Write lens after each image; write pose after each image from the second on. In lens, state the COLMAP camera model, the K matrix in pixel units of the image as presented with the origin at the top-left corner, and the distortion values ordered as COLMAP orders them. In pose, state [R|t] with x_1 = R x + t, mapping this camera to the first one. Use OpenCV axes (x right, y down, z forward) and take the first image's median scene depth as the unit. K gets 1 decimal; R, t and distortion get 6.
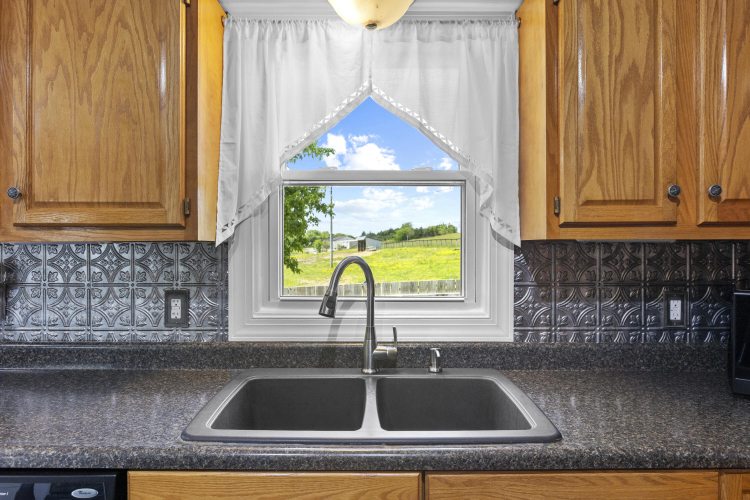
lens RADIAL K [[379.0, 0, 374.5], [0, 379.0, 247.1], [0, 0, 1]] dist [-0.000698, -0.000518]
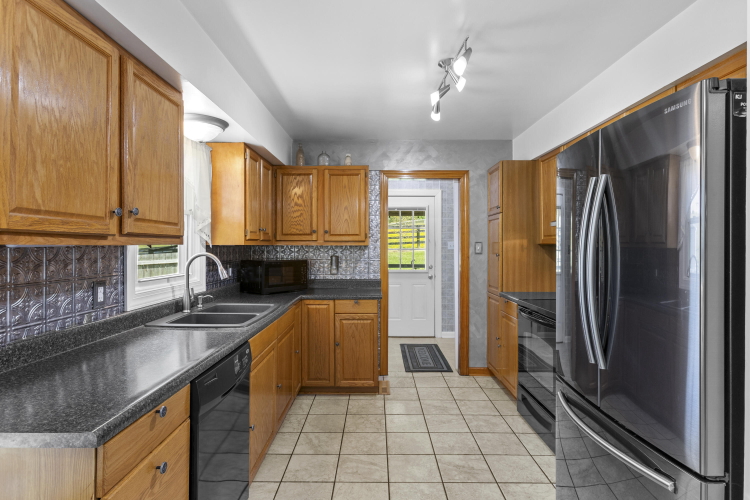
lens RADIAL K [[433.1, 0, 374.6], [0, 433.1, 248.1], [0, 0, 1]] dist [-0.000168, -0.000033]
pose [[-0.000060, -0.002816, 0.999996, -0.821497], [0.009936, 0.999947, 0.002817, 0.000693], [-0.999951, 0.009936, -0.000032, 0.006787]]
